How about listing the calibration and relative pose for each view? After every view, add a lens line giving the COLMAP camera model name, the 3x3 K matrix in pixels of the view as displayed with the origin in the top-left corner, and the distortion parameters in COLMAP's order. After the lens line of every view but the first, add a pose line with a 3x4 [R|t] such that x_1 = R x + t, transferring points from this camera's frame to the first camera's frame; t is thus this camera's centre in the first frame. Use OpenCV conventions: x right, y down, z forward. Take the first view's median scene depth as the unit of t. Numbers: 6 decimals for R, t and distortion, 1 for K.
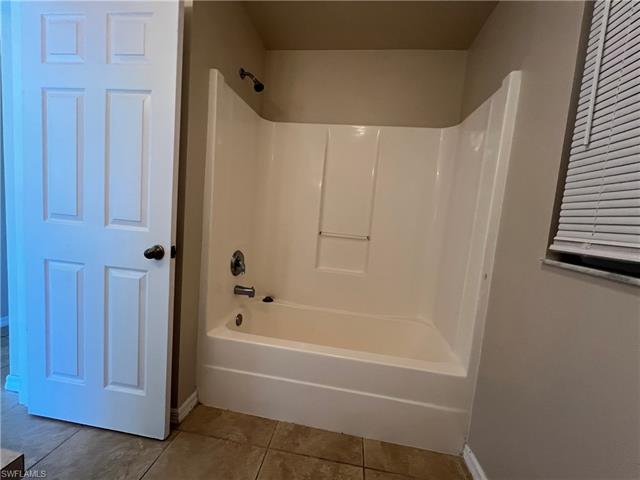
lens RADIAL K [[254.6, 0, 320.2], [0, 254.6, 238.2], [0, 0, 1]] dist [0.000405, 0.000079]
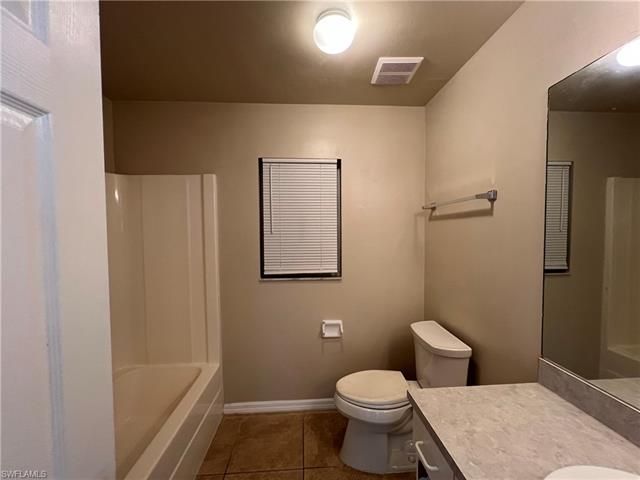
lens RADIAL K [[254.6, 0, 319.8], [0, 254.6, 241.3], [0, 0, 1]] dist [0.000405, 0.000079]
pose [[-0.192633, -0.123465, 0.973473, -1.184267], [0.073339, 0.987467, 0.139753, -0.454187], [-0.978526, 0.098314, -0.181164, 0.761268]]
